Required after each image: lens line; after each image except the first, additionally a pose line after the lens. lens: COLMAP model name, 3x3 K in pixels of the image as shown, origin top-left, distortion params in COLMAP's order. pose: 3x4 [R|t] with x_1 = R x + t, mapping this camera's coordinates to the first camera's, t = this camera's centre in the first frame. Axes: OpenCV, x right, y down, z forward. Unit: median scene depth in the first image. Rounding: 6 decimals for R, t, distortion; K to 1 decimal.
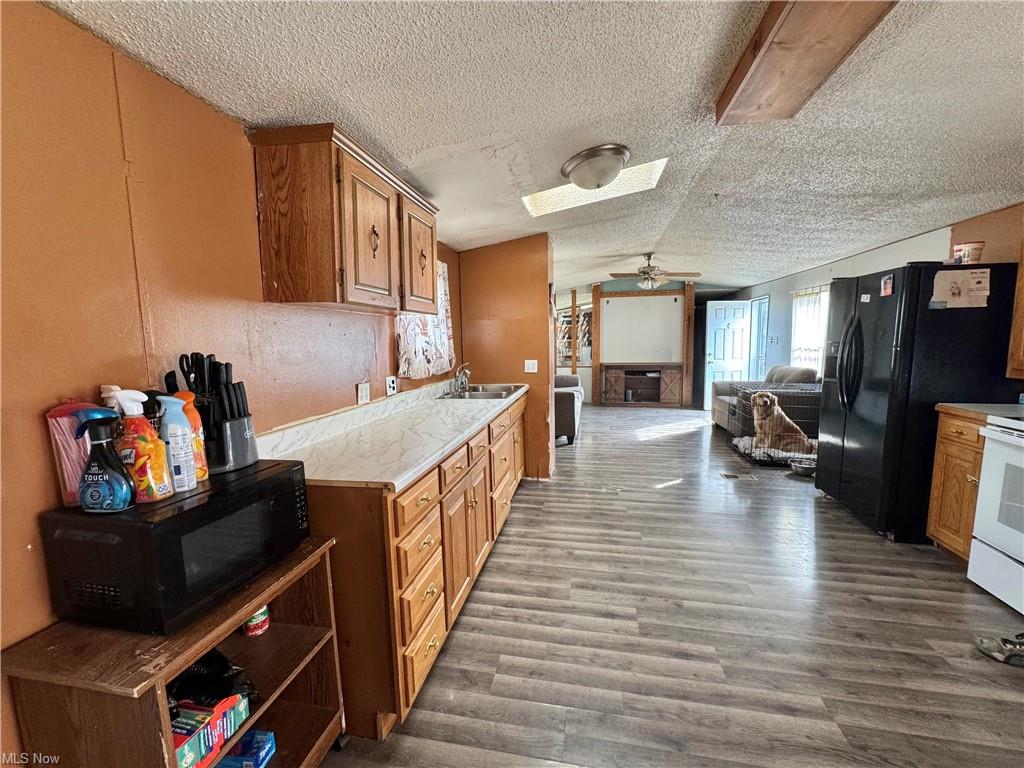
lens RADIAL K [[411.3, 0, 510.6], [0, 411.3, 386.7], [0, 0, 1]] dist [0.000471, -0.000488]
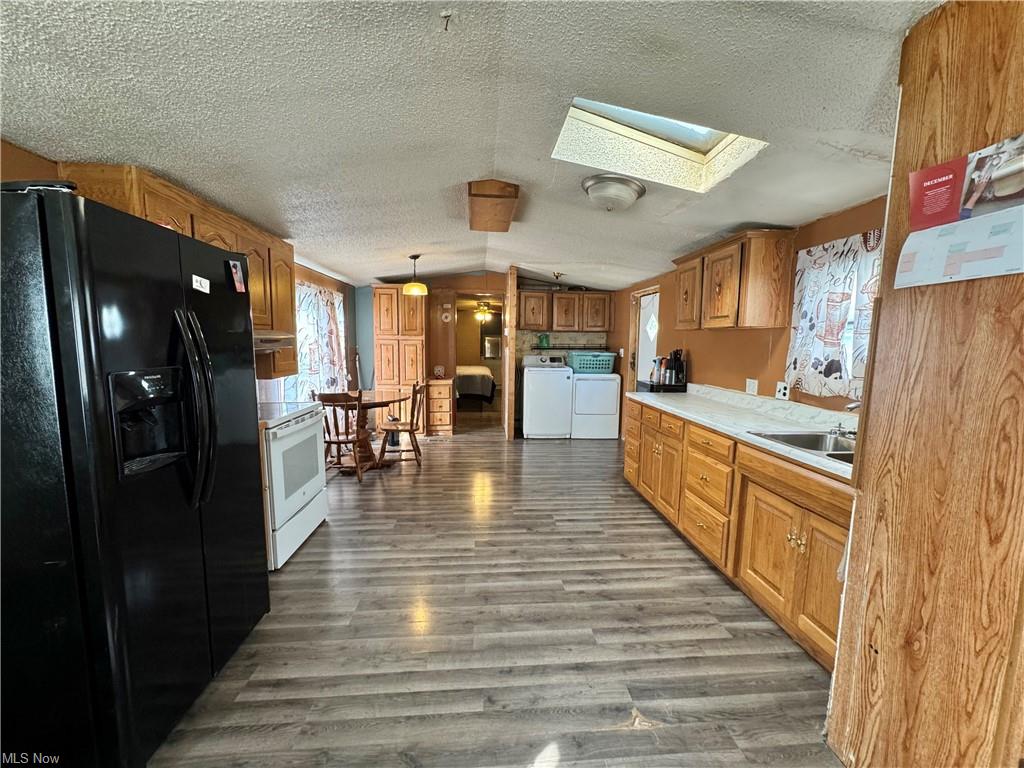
lens RADIAL K [[411.3, 0, 512.7], [0, 411.3, 389.1], [0, 0, 1]] dist [0.000471, -0.000488]
pose [[-0.960082, 0.039181, -0.276960, 0.702435], [-0.027114, 0.972443, 0.231560, -0.242665], [0.278401, 0.229826, -0.932563, 1.842399]]
